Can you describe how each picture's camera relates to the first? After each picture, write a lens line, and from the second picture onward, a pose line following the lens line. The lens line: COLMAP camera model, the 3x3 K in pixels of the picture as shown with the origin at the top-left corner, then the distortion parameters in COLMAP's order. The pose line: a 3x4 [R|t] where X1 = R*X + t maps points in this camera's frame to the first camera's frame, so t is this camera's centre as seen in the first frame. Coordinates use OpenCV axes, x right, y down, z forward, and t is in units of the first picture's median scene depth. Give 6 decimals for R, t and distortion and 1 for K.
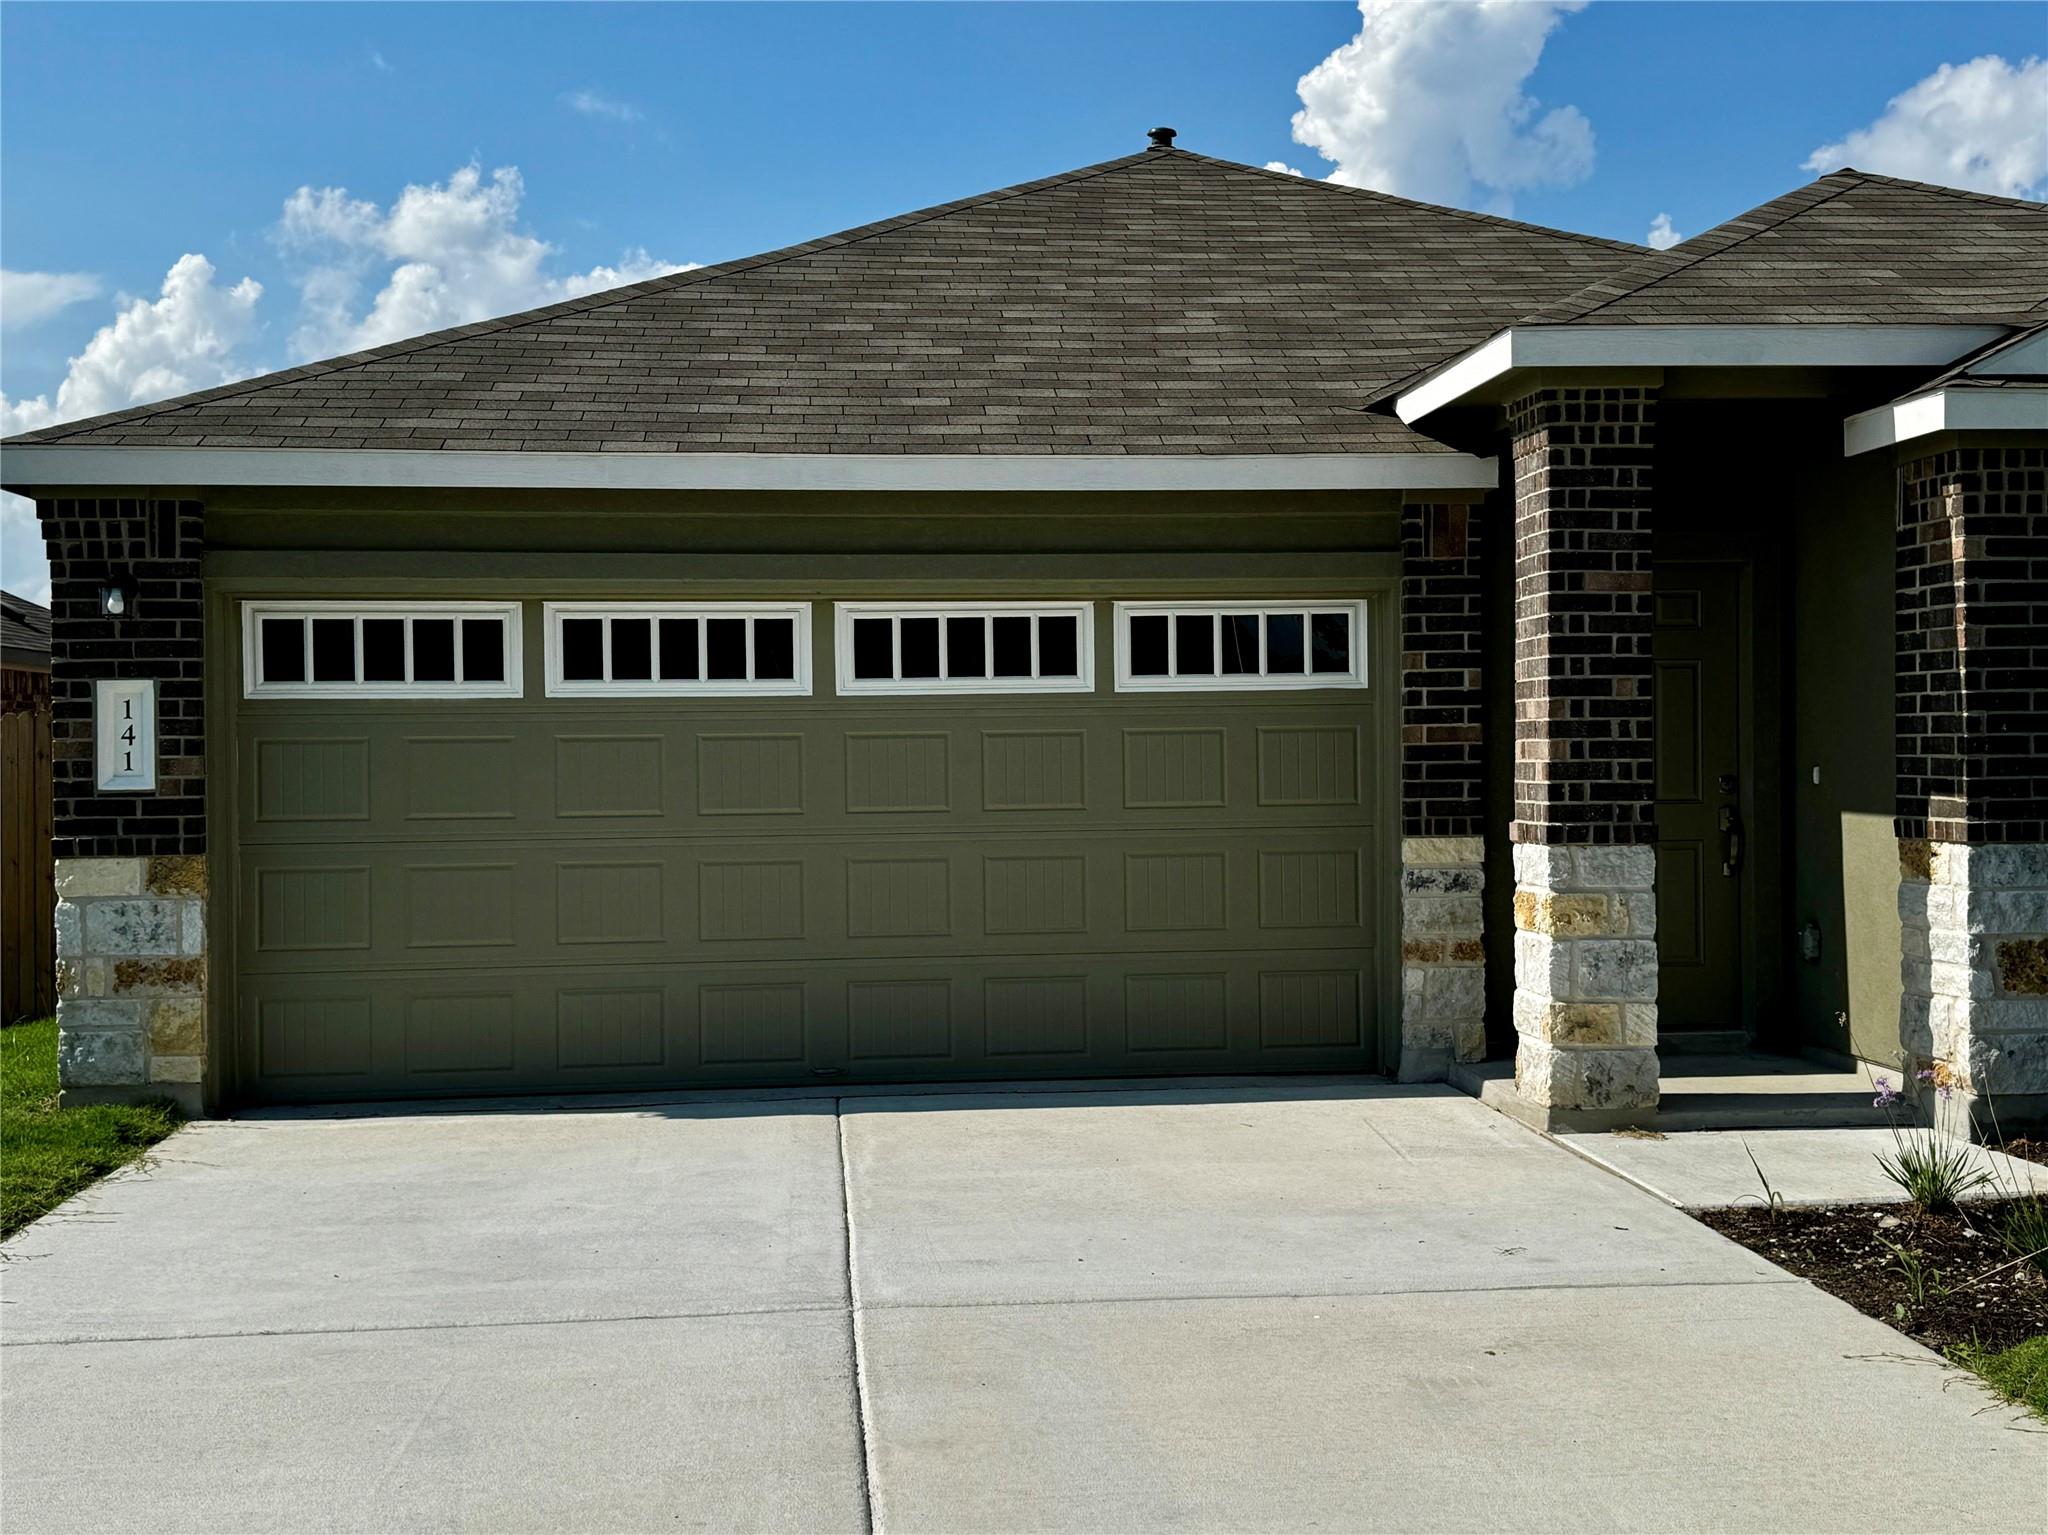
lens RADIAL K [[2179.1, 0, 1024.0], [0, 2179.1, 767.5], [0, 0, 1]] dist [0.177381, -0.398826]
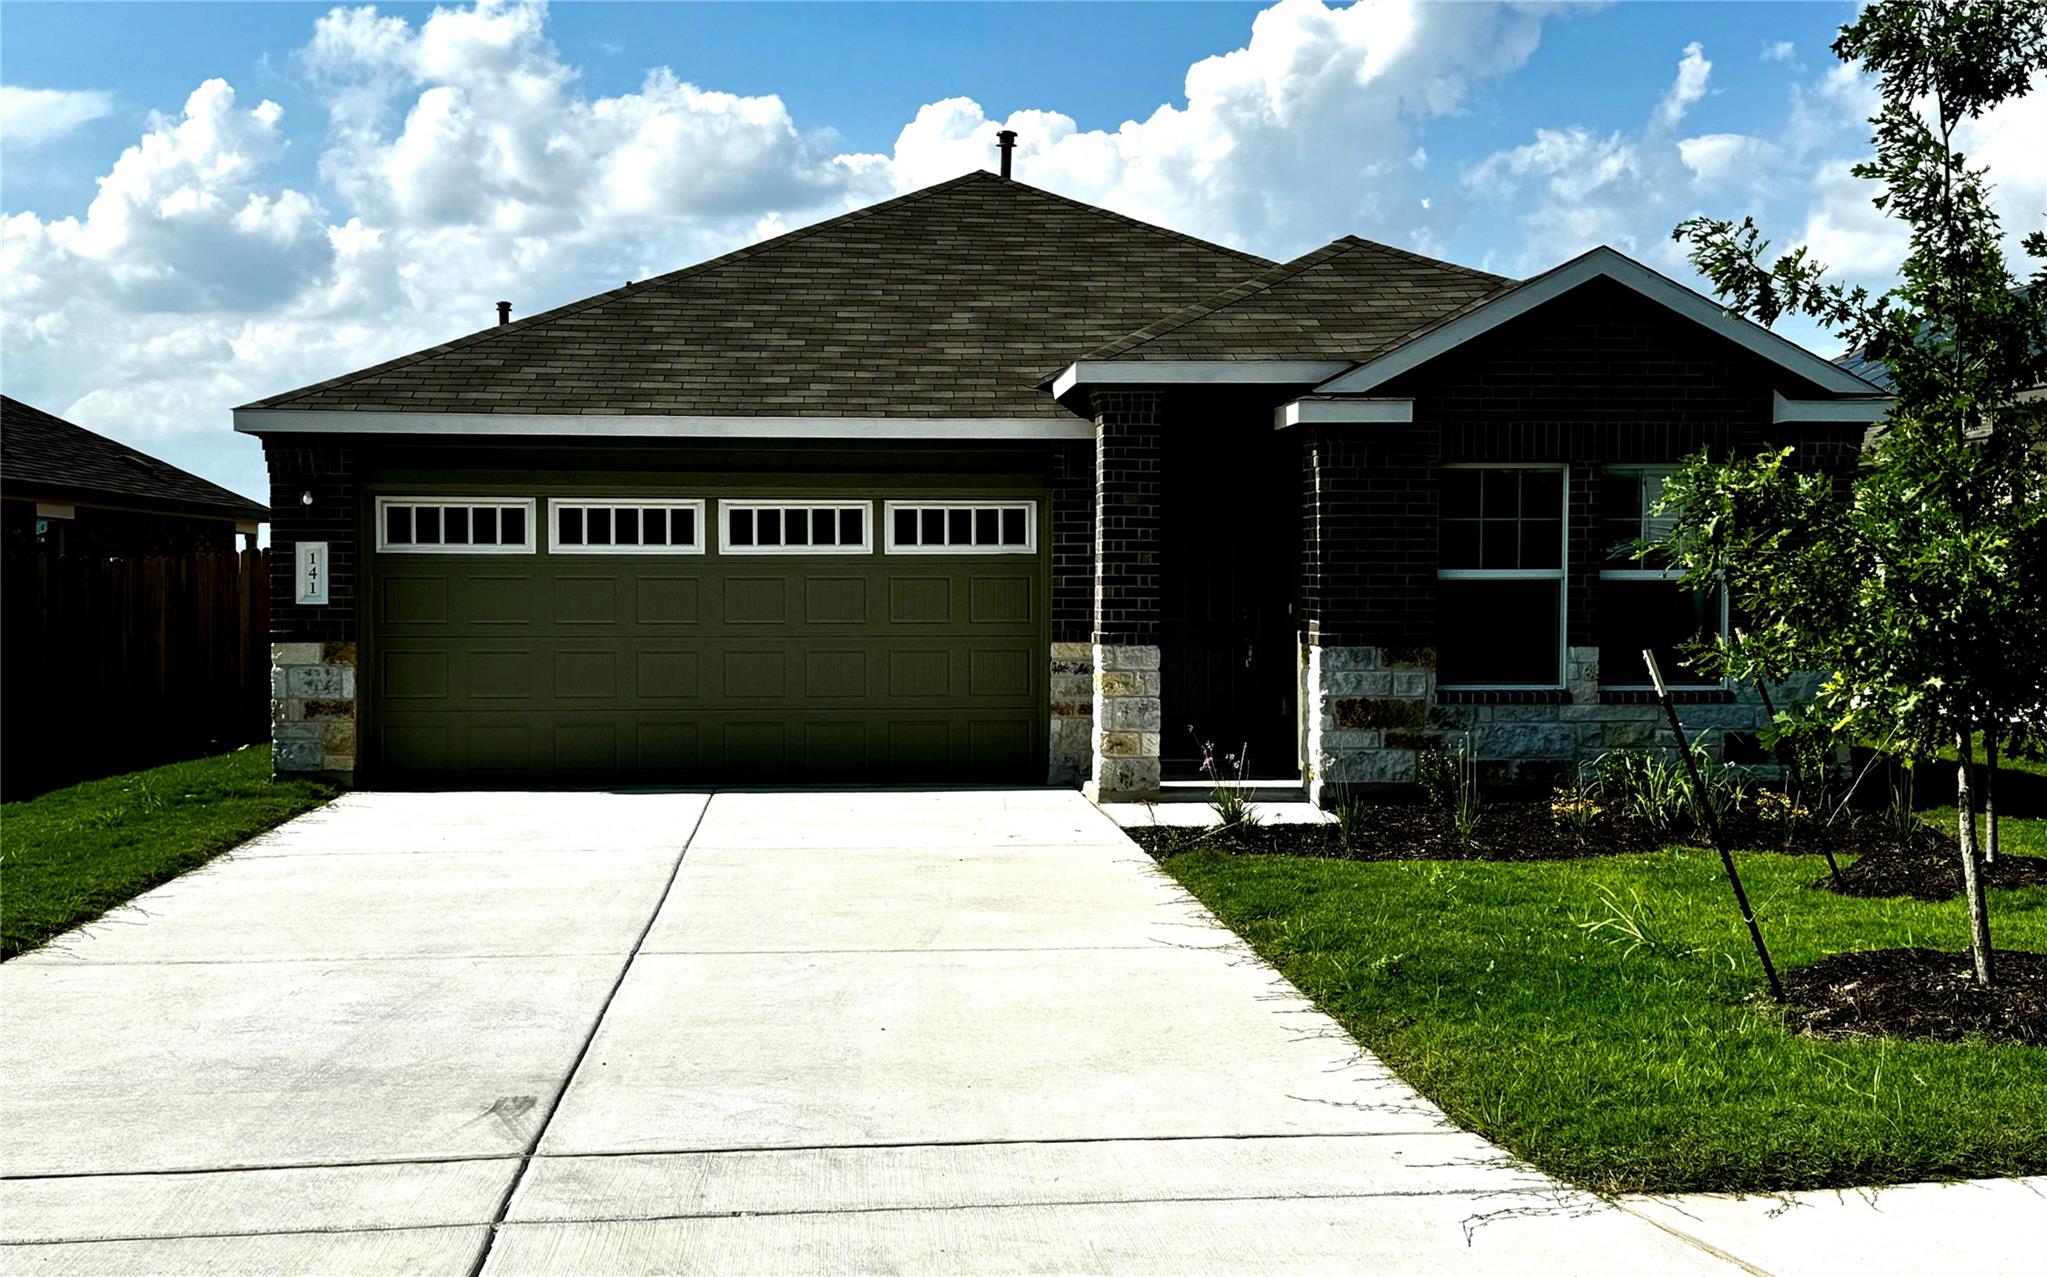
lens RADIAL K [[2185.1, 0, 986.8], [0, 2185.1, 645.3], [0, 0, 1]] dist [0.114599, 0.004135]
pose [[0.999618, 0.012797, -0.024504, 0.168295], [-0.012239, 0.999665, 0.022792, -0.003655], [0.024787, -0.022484, 0.999440, -0.712708]]
